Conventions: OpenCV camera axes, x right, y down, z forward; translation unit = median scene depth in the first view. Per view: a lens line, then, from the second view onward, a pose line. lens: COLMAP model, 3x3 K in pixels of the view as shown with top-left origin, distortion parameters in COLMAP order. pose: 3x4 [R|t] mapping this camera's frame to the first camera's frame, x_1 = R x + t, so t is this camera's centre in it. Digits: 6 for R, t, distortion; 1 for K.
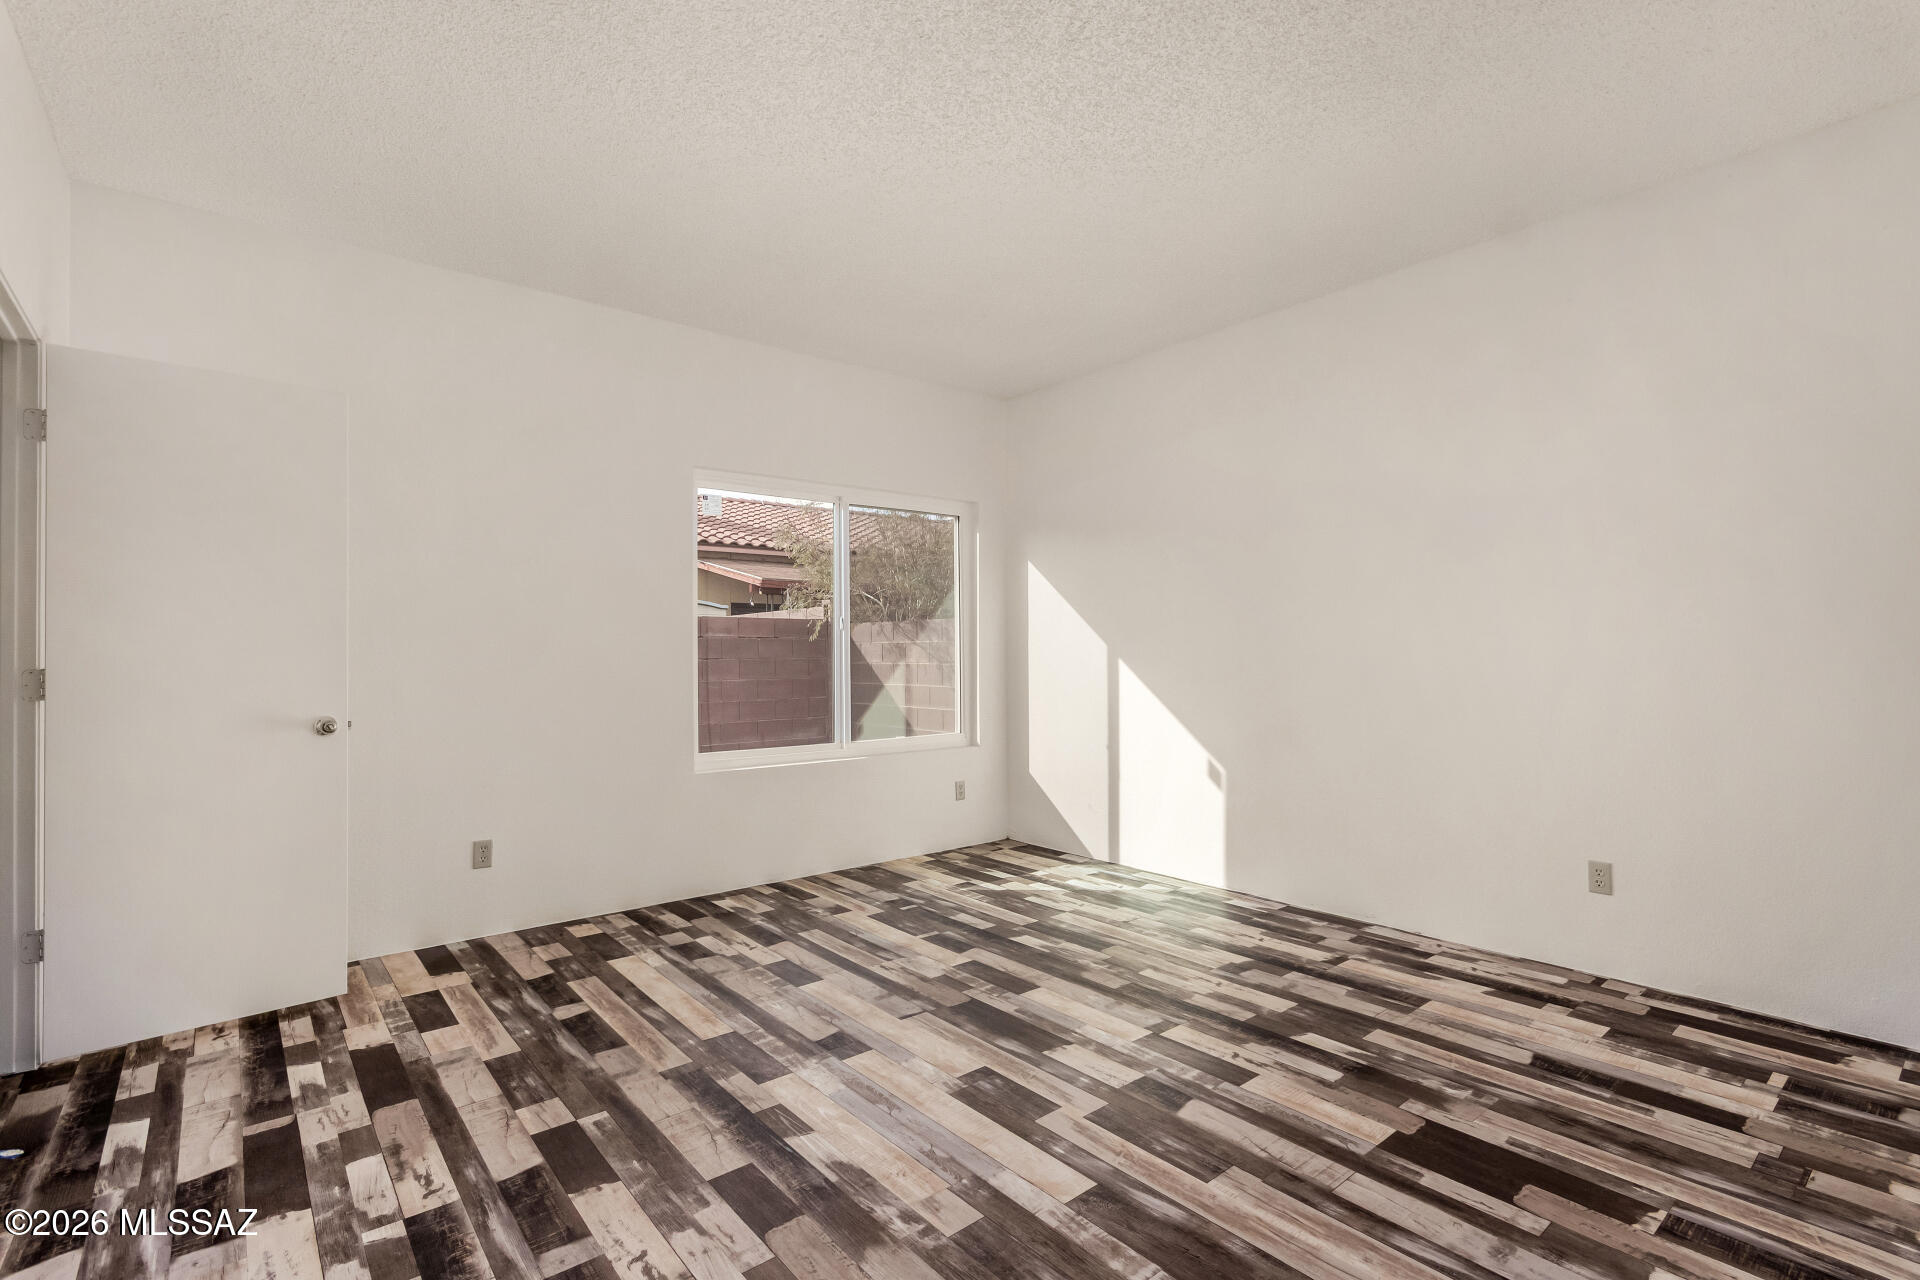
lens RADIAL K [[885.4, 0, 959.3], [0, 885.4, 645.6], [0, 0, 1]] dist [0.005436, 0.000055]
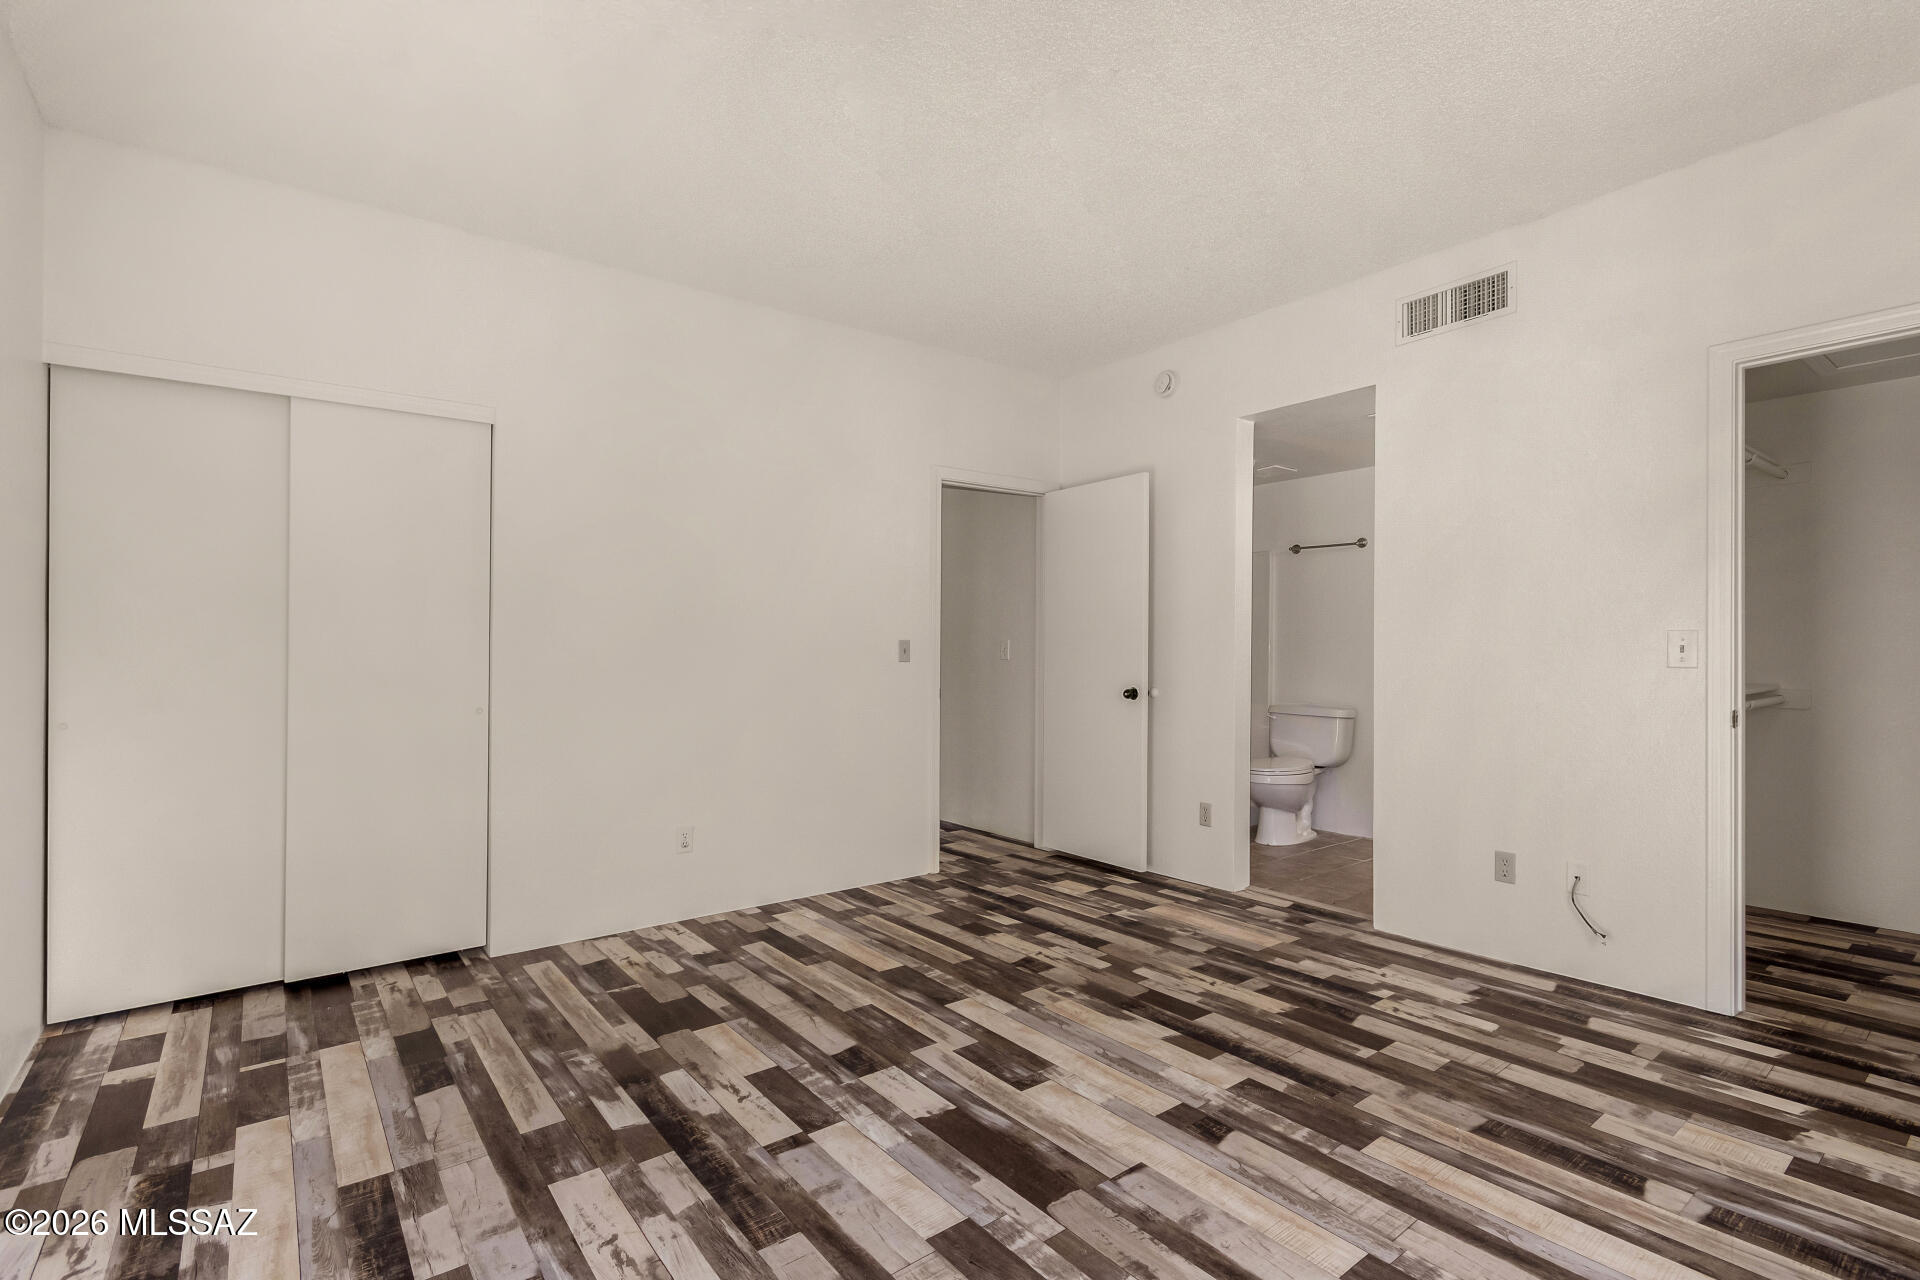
lens RADIAL K [[885.4, 0, 960.5], [0, 885.4, 644.8], [0, 0, 1]] dist [0.005436, 0.000055]
pose [[-0.999527, 0.012172, 0.028239, 0.063622], [0.011798, 0.999841, -0.013380, 0.017965], [-0.028398, -0.013041, -0.999512, 2.014354]]
